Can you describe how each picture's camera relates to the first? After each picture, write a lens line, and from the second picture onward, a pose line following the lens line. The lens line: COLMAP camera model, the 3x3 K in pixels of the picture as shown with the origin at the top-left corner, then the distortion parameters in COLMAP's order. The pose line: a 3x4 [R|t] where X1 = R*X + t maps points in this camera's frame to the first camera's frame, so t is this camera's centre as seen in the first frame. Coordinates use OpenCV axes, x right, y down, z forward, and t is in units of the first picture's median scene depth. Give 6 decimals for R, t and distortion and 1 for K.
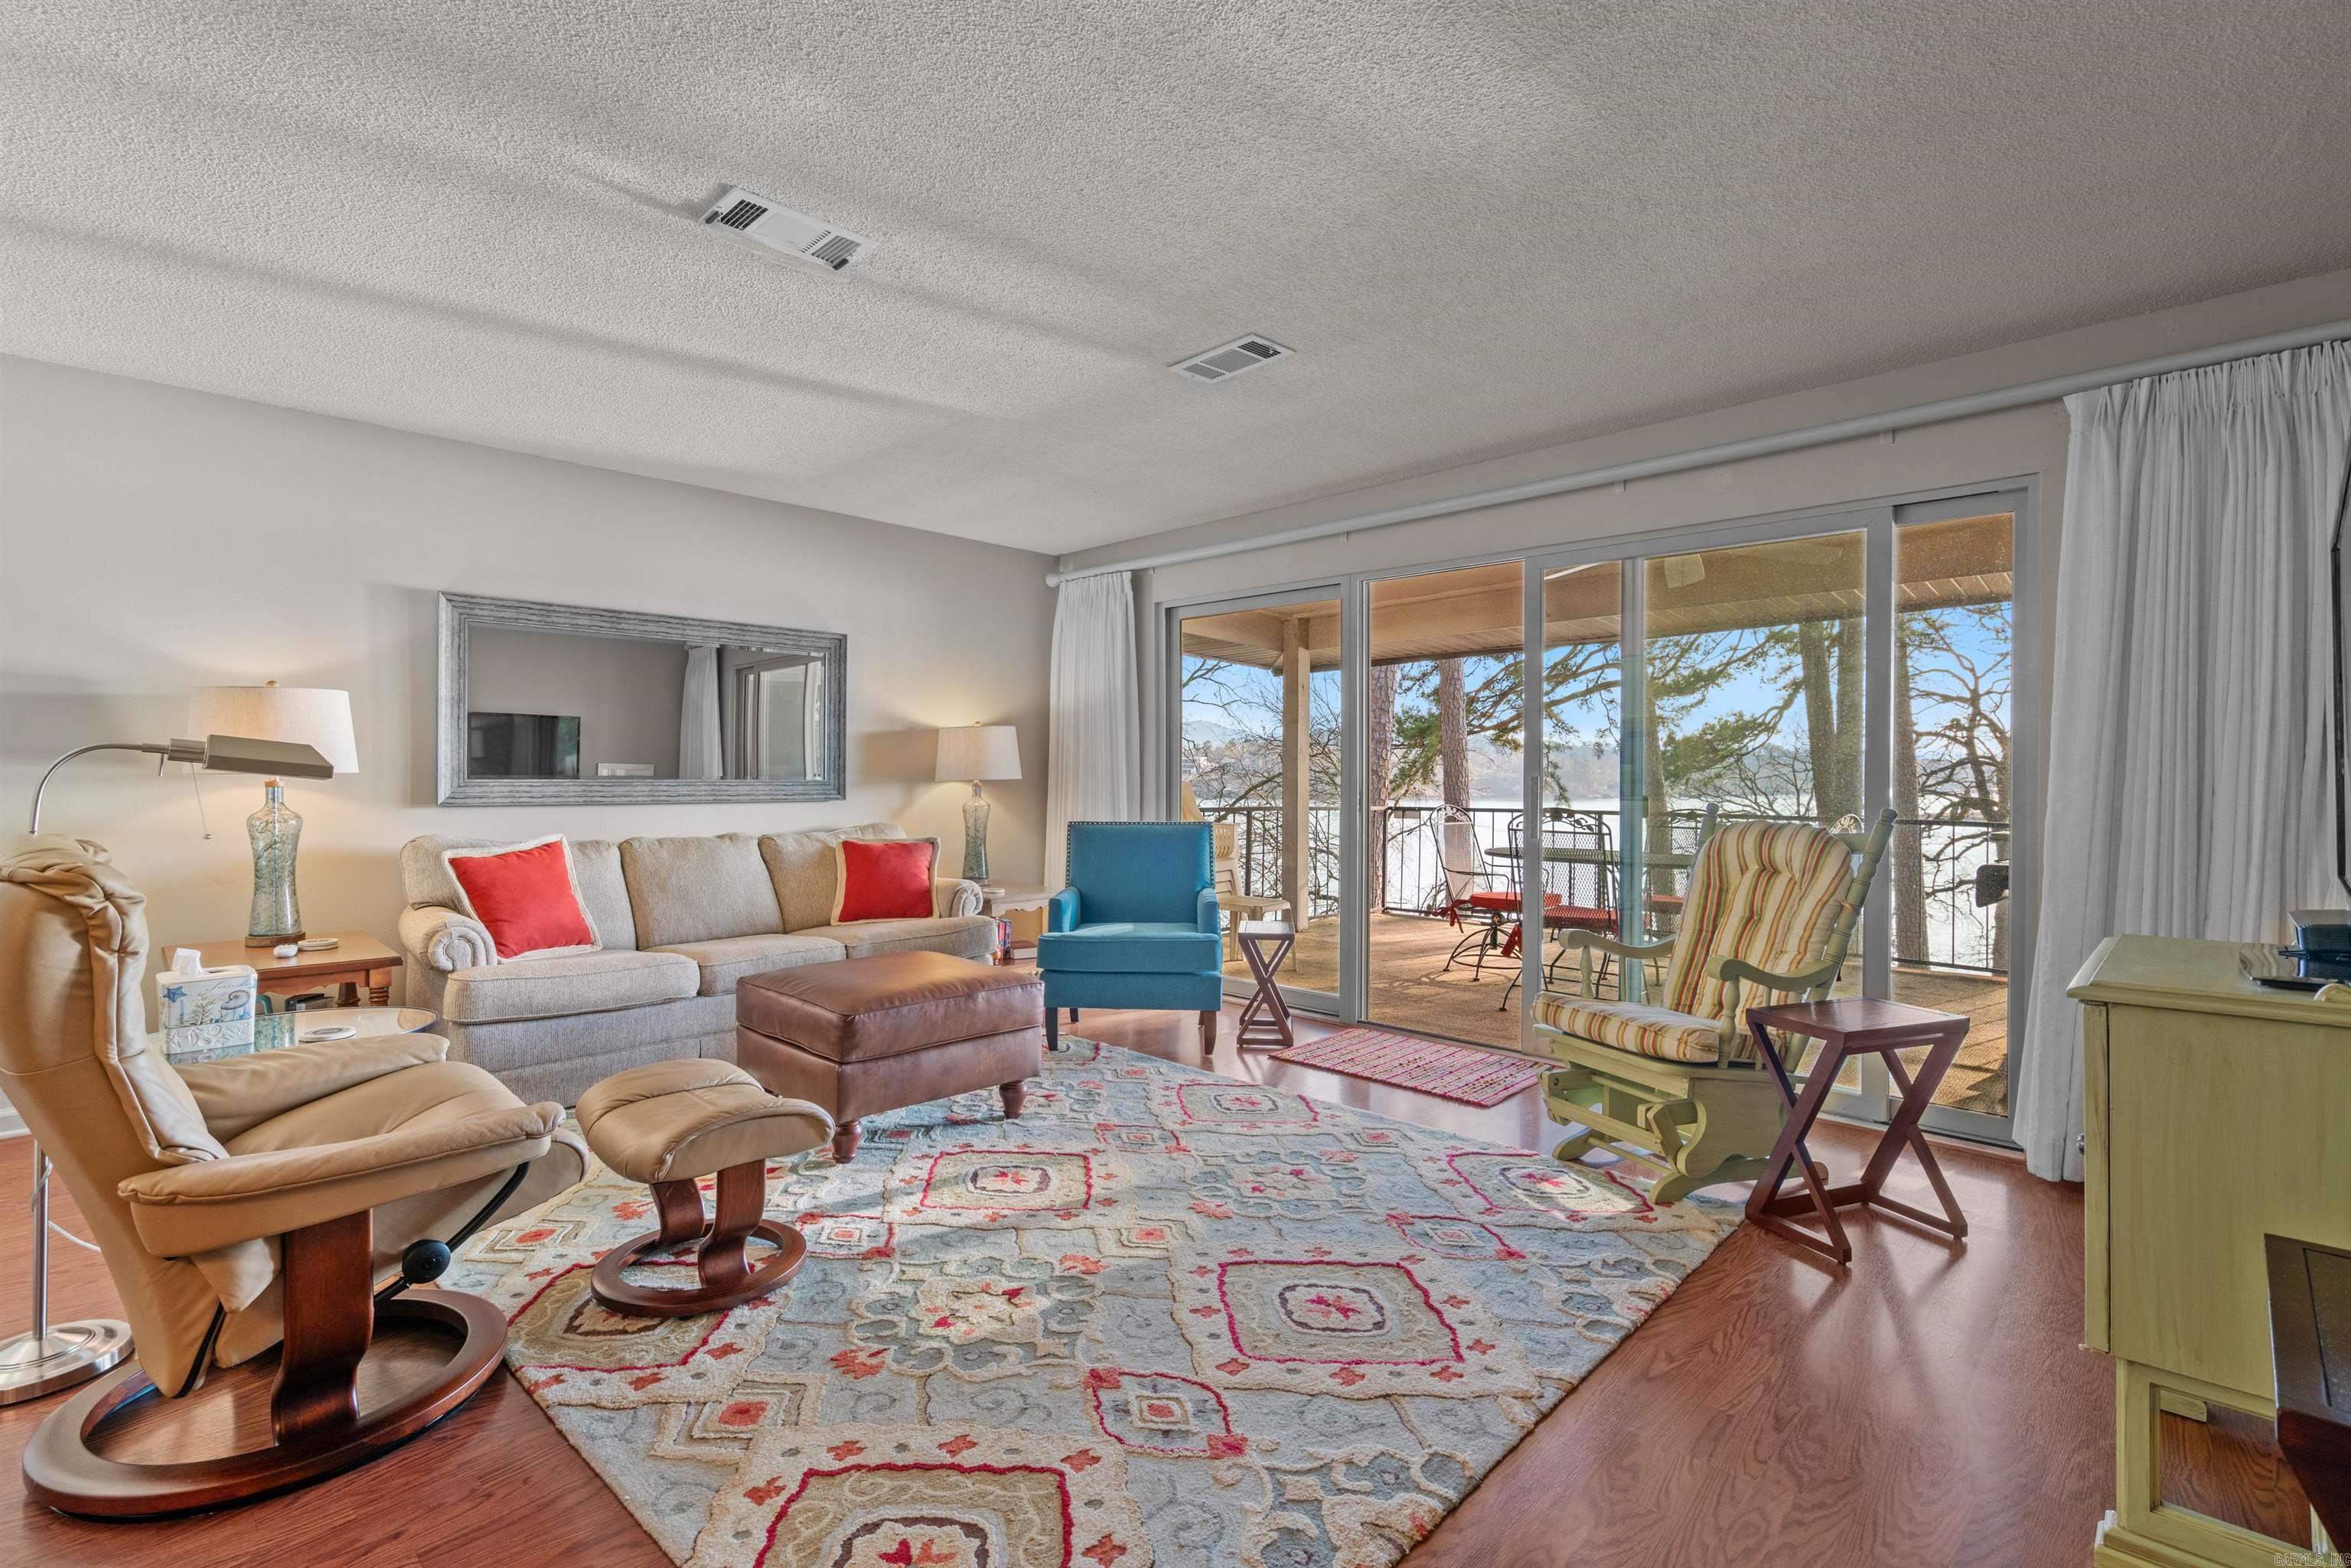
lens RADIAL K [[1086.8, 0, 1165.0], [0, 1086.8, 783.0], [0, 0, 1]] dist [-0.002833, -0.000457]
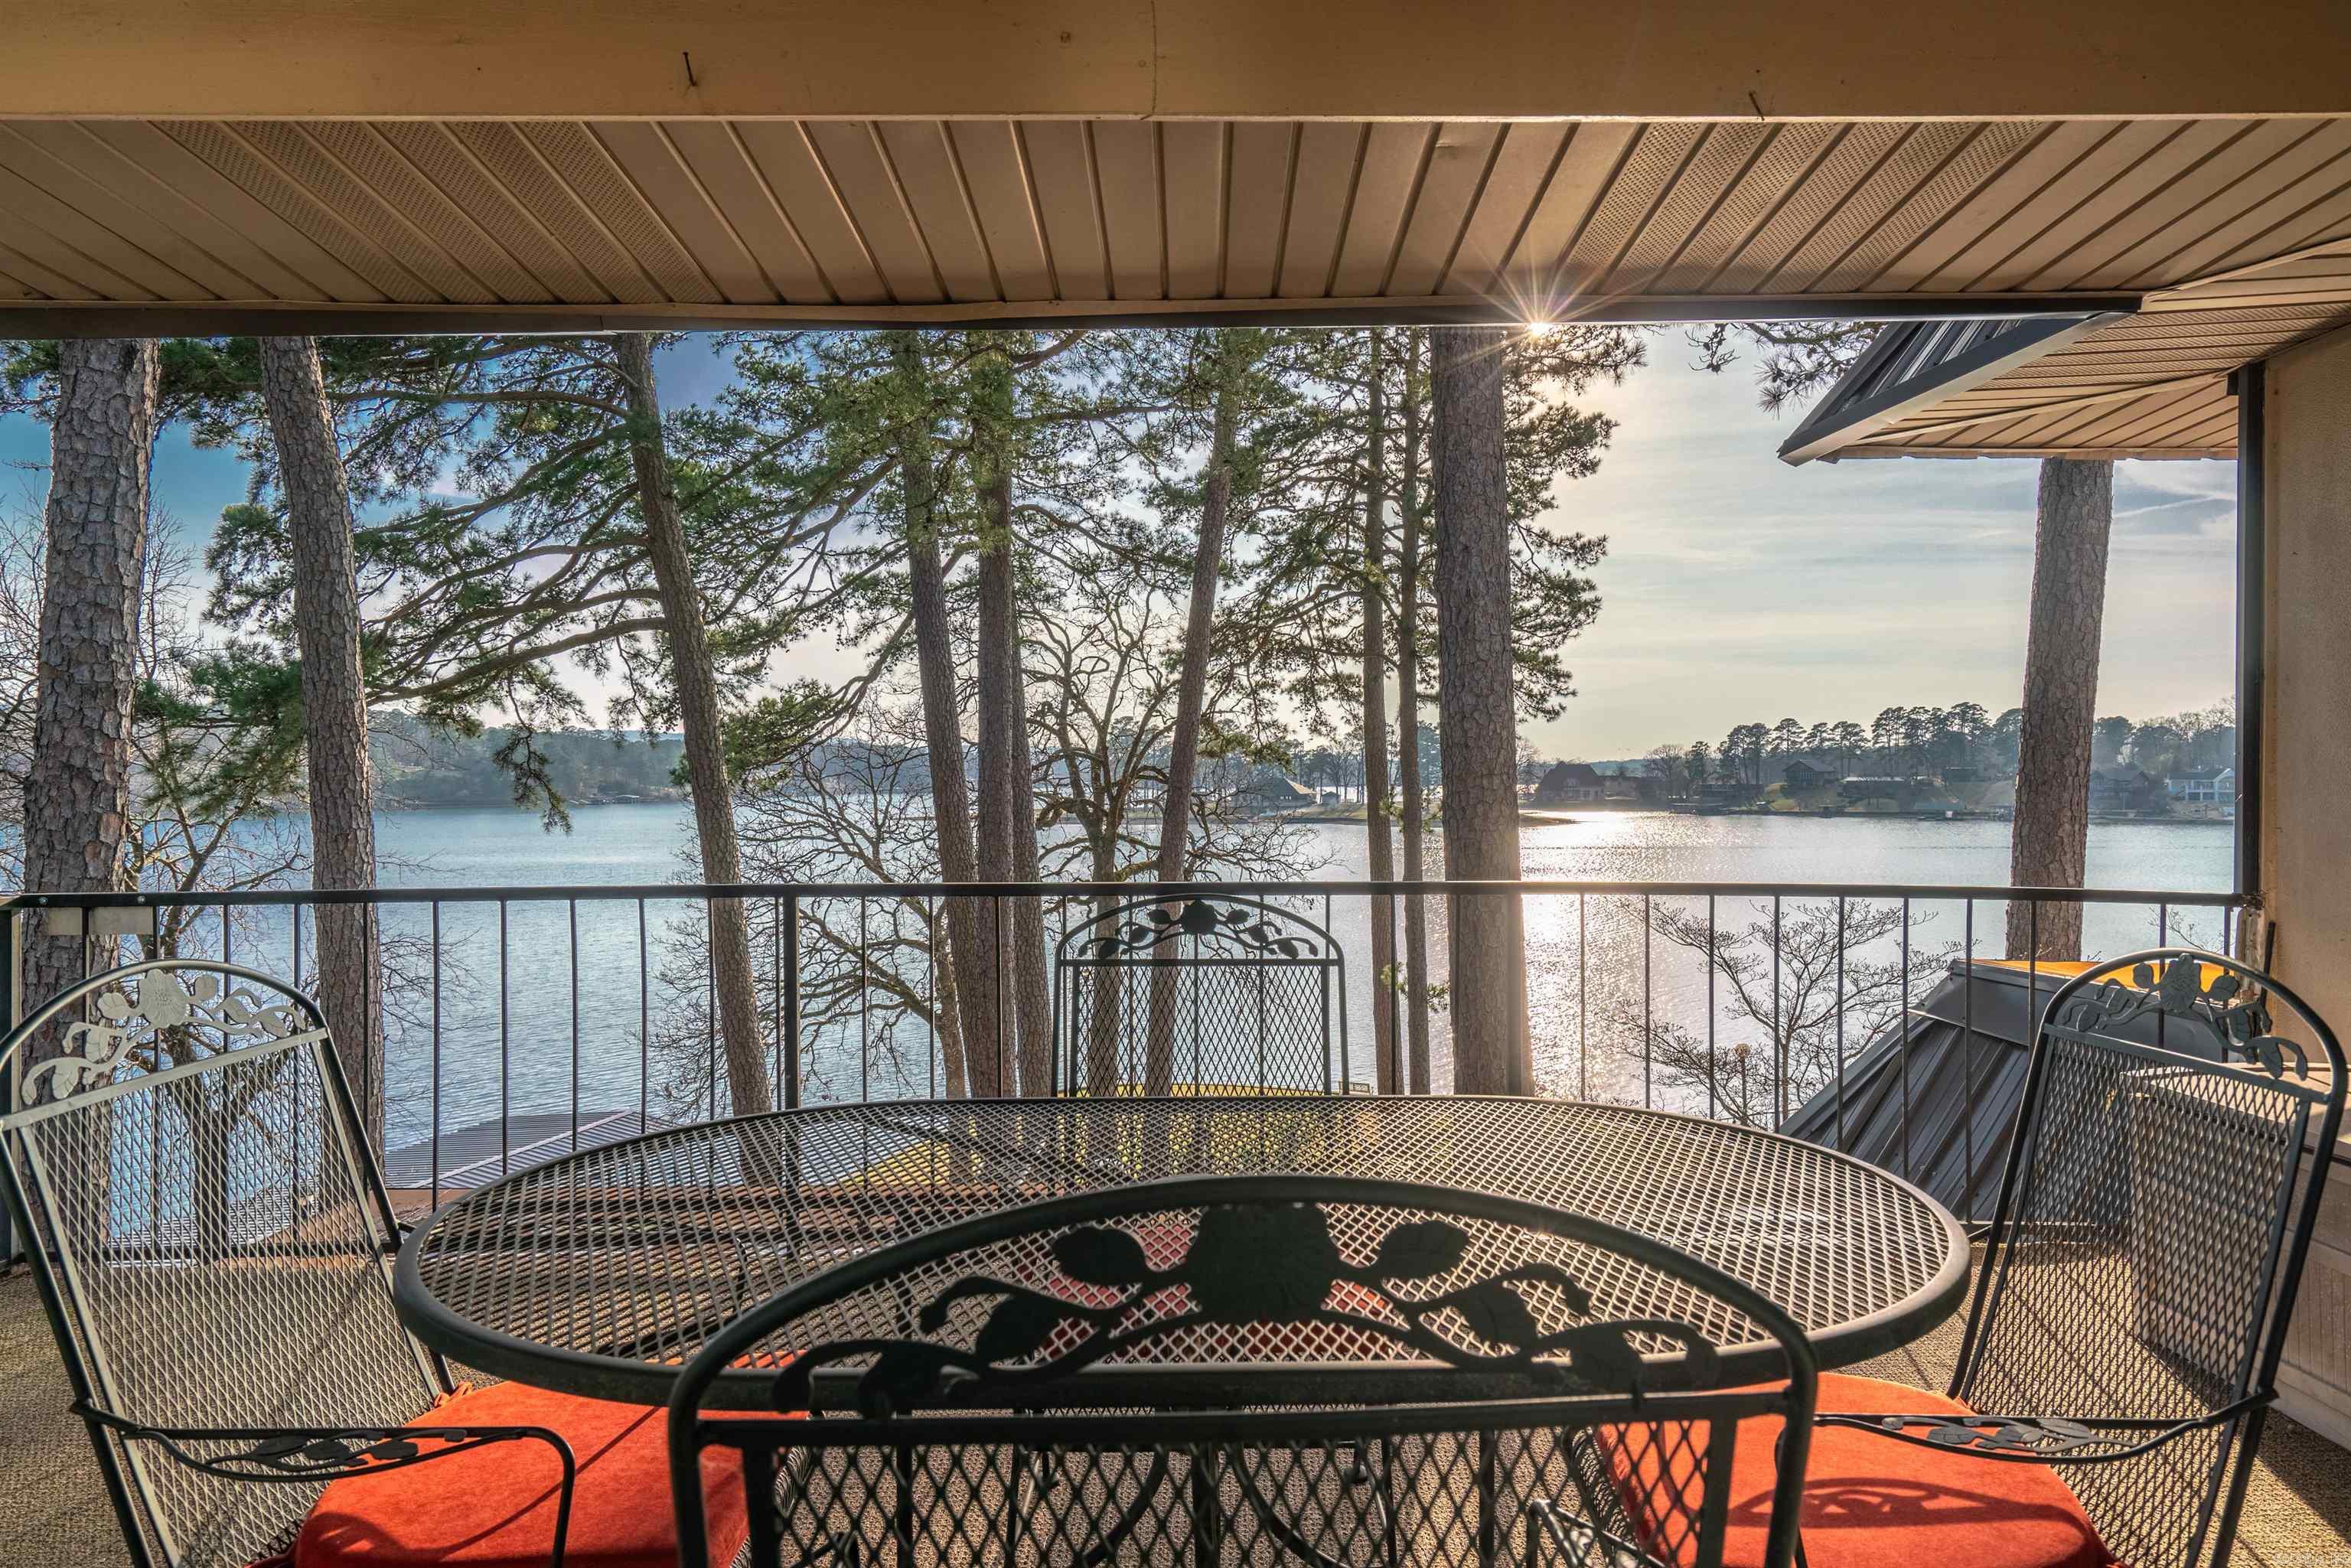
lens RADIAL K [[1450.5, 0, 1266.2], [0, 1450.5, 788.8], [0, 0, 1]] dist [0.001089, 0.001358]
pose [[0.680945, -0.014486, 0.732191, 0.373317], [0.011761, 0.999892, 0.008845, -0.017023], [-0.732240, 0.002588, 0.681042, 1.300725]]
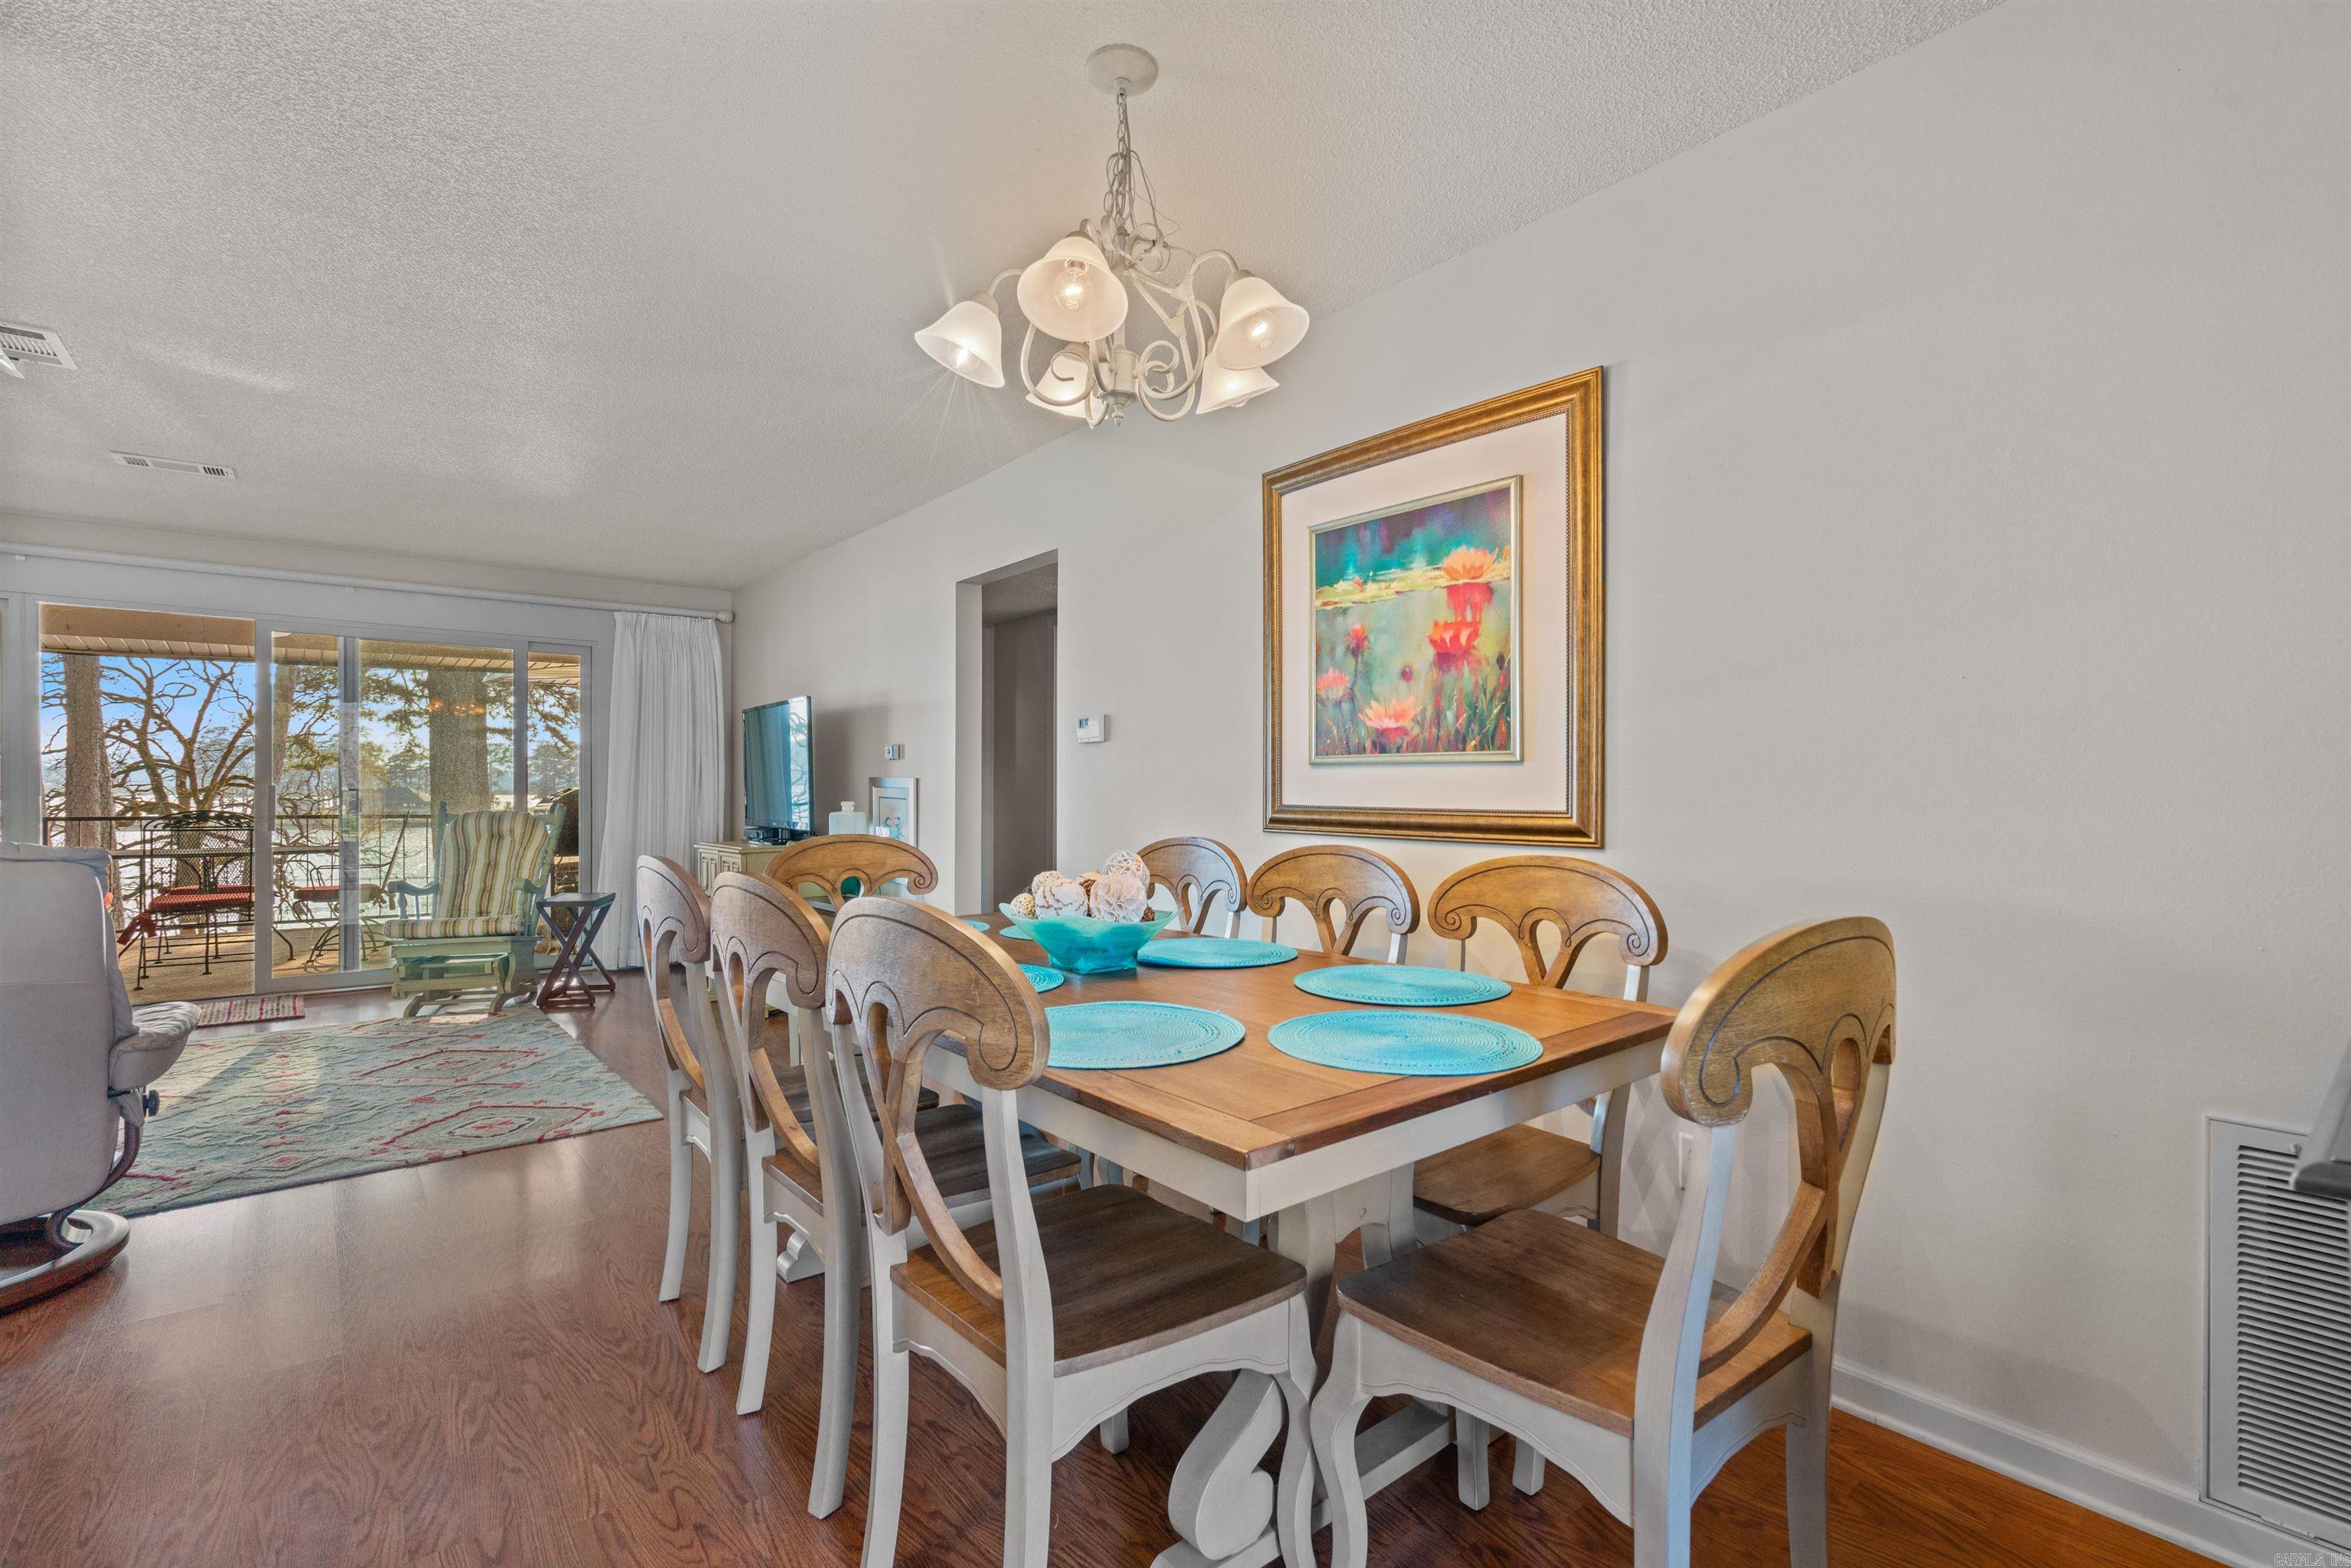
lens RADIAL K [[1067.3, 0, 1171.6], [0, 1067.3, 794.8], [0, 0, 1]] dist [-0.001195, 0.000552]
pose [[0.116149, -0.009466, 0.993187, -1.019582], [0.001428, 0.999955, 0.009364, -0.005558], [-0.993231, 0.000331, 0.116157, -0.315278]]
